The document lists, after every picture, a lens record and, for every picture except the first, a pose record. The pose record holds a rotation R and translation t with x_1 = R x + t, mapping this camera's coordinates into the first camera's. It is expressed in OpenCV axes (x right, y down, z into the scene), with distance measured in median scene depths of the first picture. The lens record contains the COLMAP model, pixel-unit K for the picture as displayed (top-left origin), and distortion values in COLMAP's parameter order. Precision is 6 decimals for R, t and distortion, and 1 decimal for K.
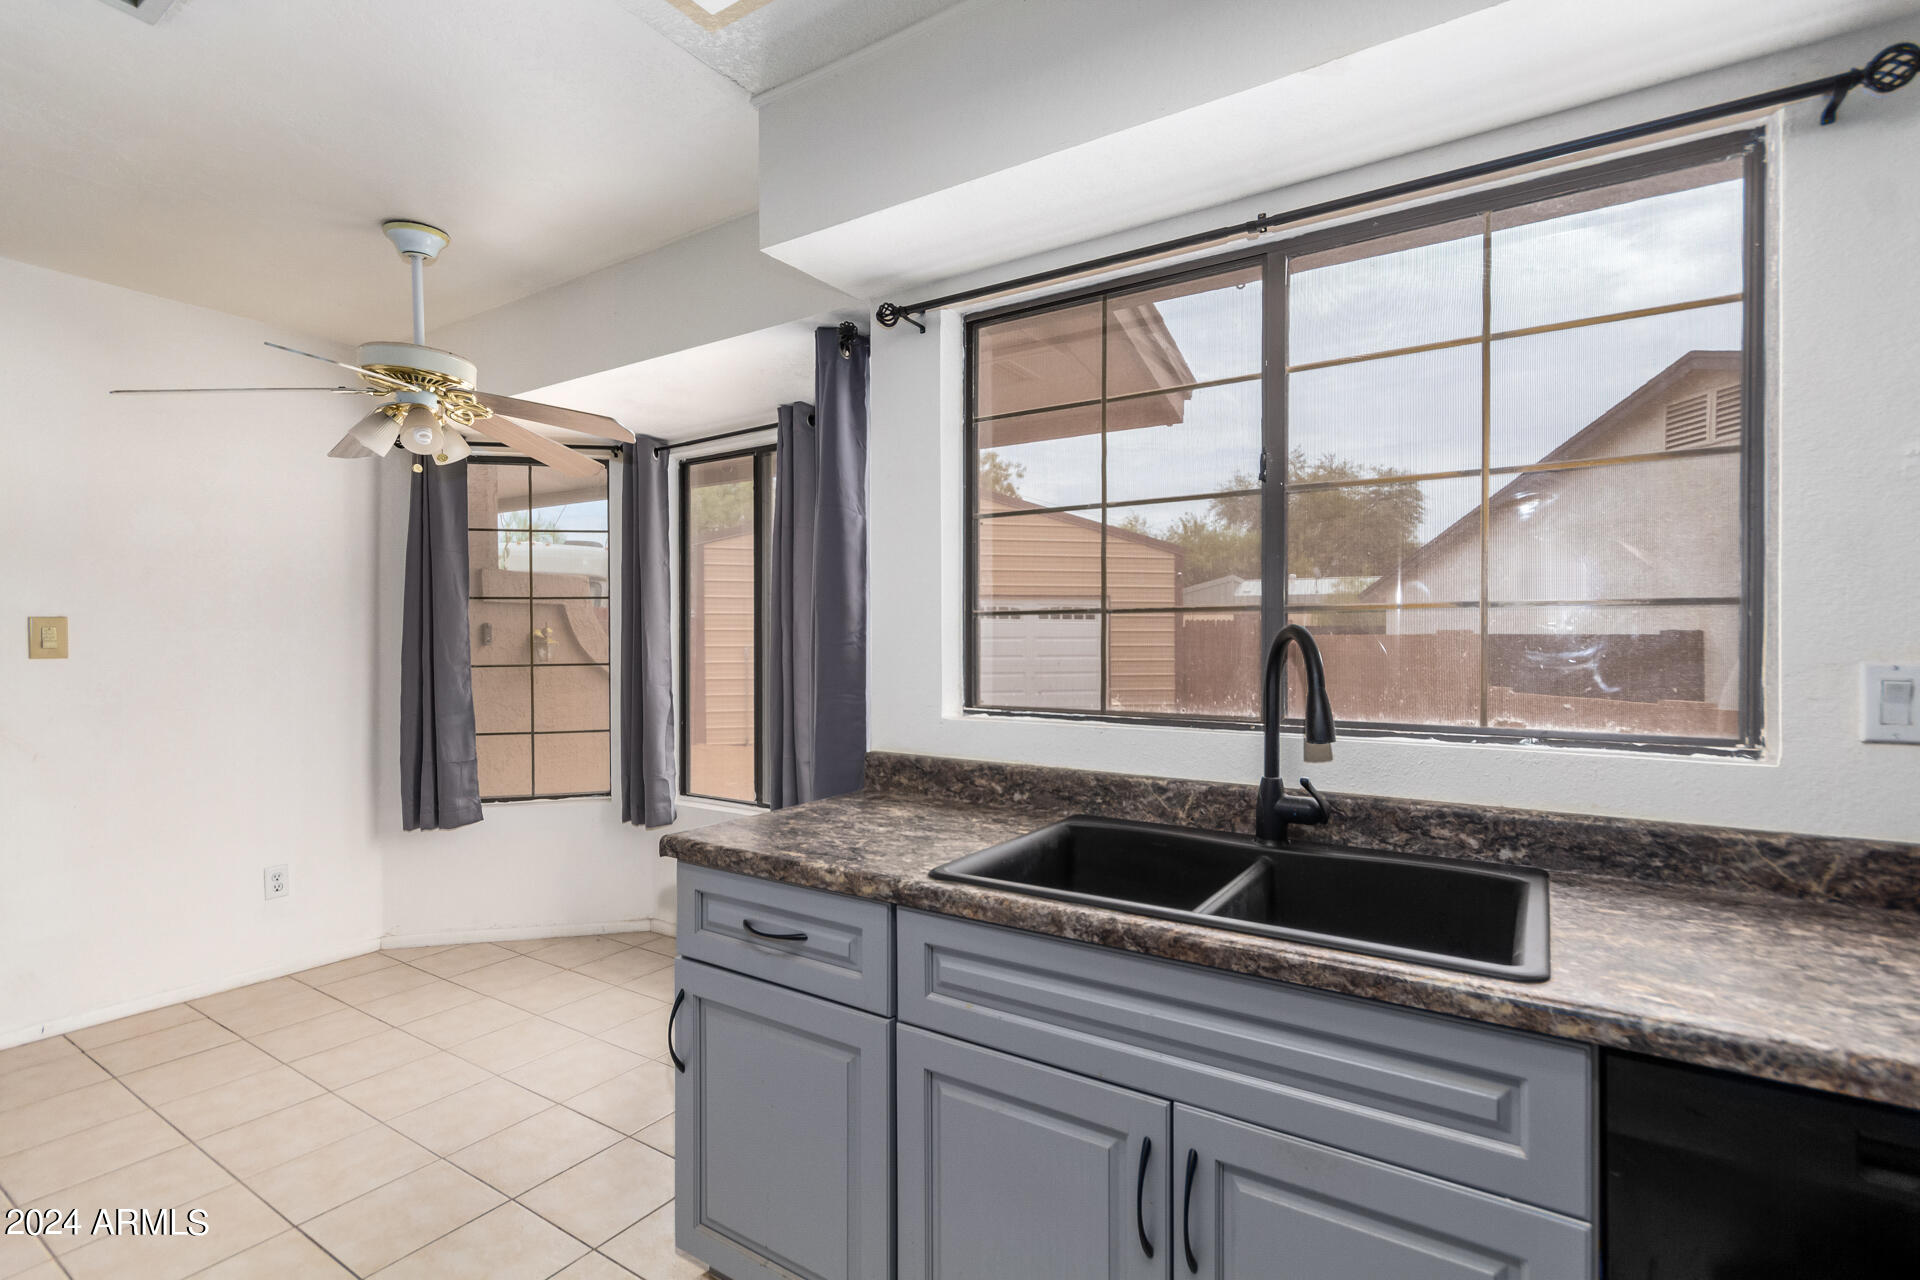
lens RADIAL K [[907.5, 0, 960.7], [0, 907.5, 637.9], [0, 0, 1]] dist [0.001593, -0.000078]
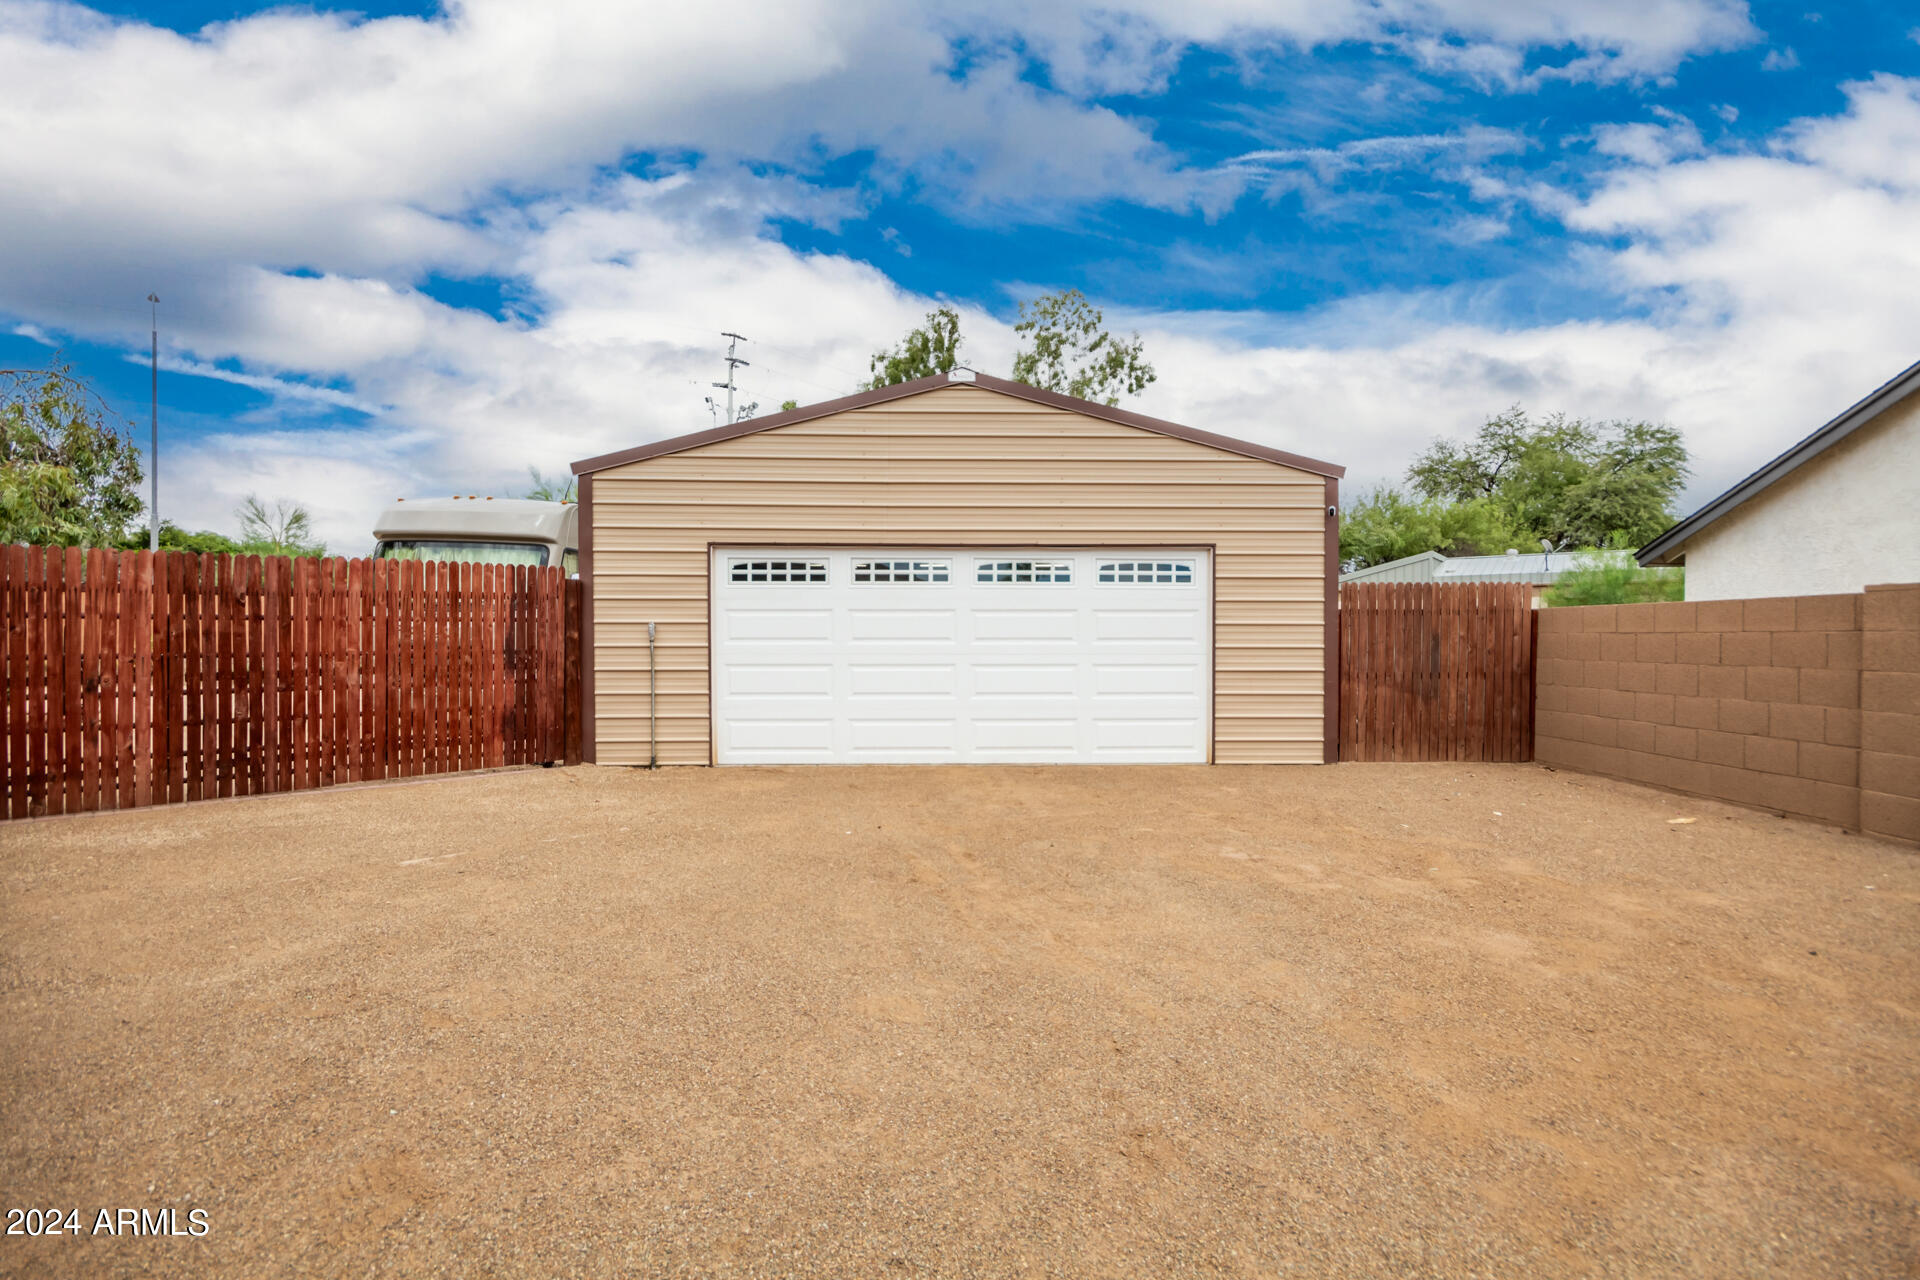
lens RADIAL K [[907.5, 0, 960.0], [0, 907.5, 635.9], [0, 0, 1]] dist [0.001593, -0.000078]
pose [[0.982135, 0.006517, -0.188066, 0.346282], [-0.005791, 0.999974, 0.004409, 0.053361], [0.188090, -0.003241, 0.982147, 1.100247]]
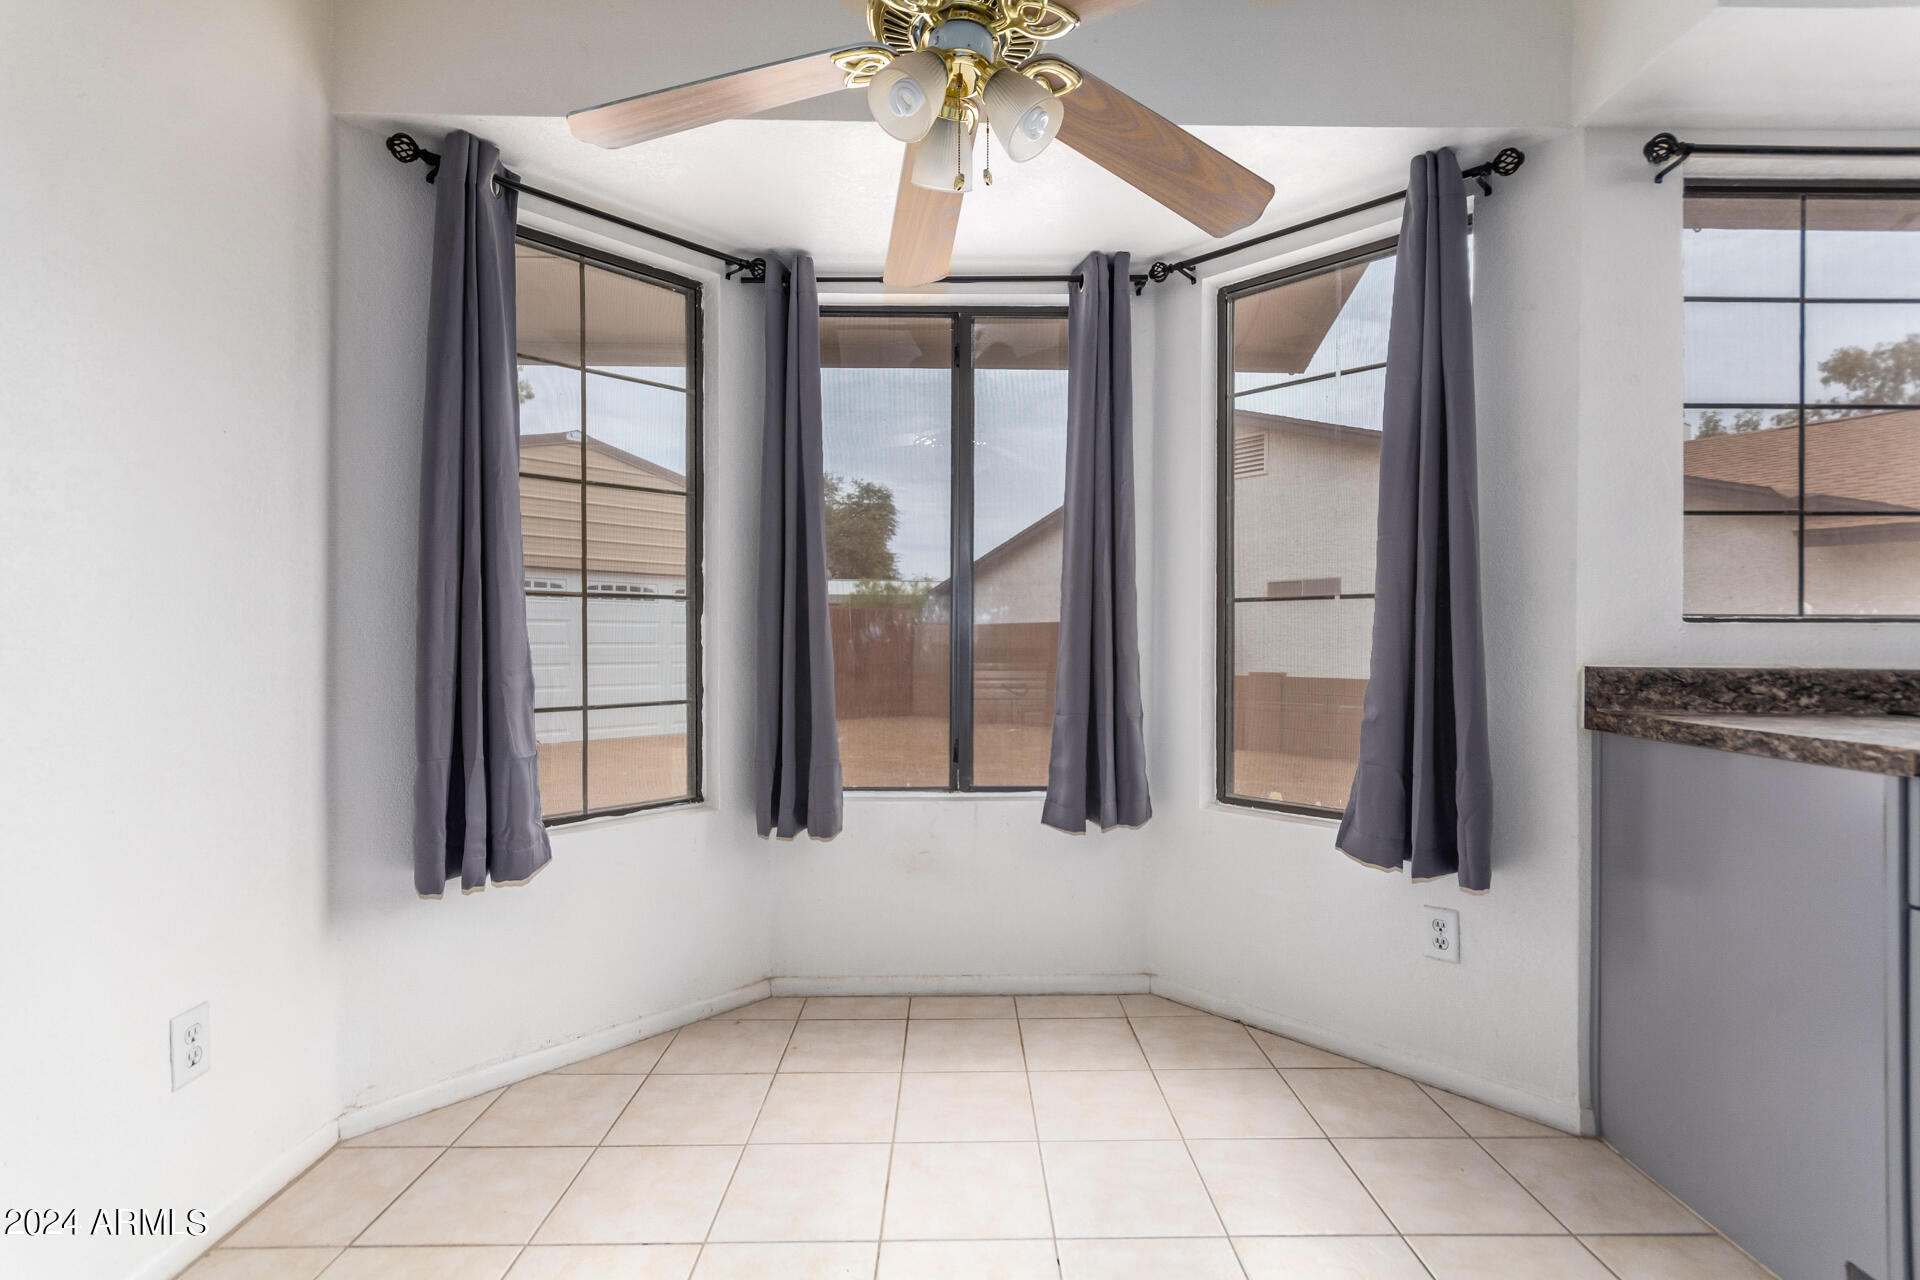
lens RADIAL K [[907.5, 0, 964.8], [0, 907.5, 642.0], [0, 0, 1]] dist [0.001593, -0.000078]
pose [[0.824799, 0.004596, 0.565408, -0.665187], [-0.004926, 0.999987, -0.000943, 0.066849], [-0.565405, -0.002008, 0.824811, 0.401834]]
